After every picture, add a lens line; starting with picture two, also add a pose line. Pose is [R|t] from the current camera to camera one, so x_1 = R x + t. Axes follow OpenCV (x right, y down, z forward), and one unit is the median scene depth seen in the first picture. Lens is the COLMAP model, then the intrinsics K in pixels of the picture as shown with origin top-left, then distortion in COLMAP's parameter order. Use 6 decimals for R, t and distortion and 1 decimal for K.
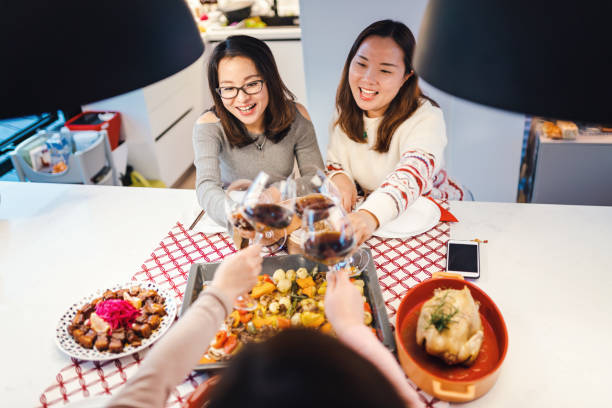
lens RADIAL K [[601.2, 0, 306.0], [0, 601.2, 204.0], [0, 0, 1]] dist [-0.001637, -0.008529]
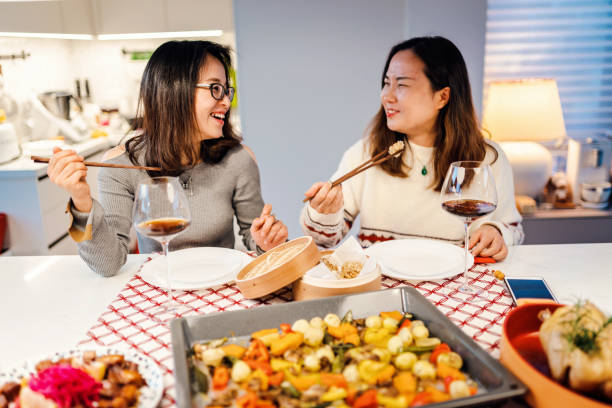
lens RADIAL K [[601.2, 0, 306.0], [0, 601.2, 204.0], [0, 0, 1]] dist [-0.001637, -0.008529]
pose [[0.977766, -0.009451, 0.209486, -0.195873], [0.061564, 0.967899, -0.243683, 0.161190], [-0.200458, 0.251162, 0.946961, 0.312368]]
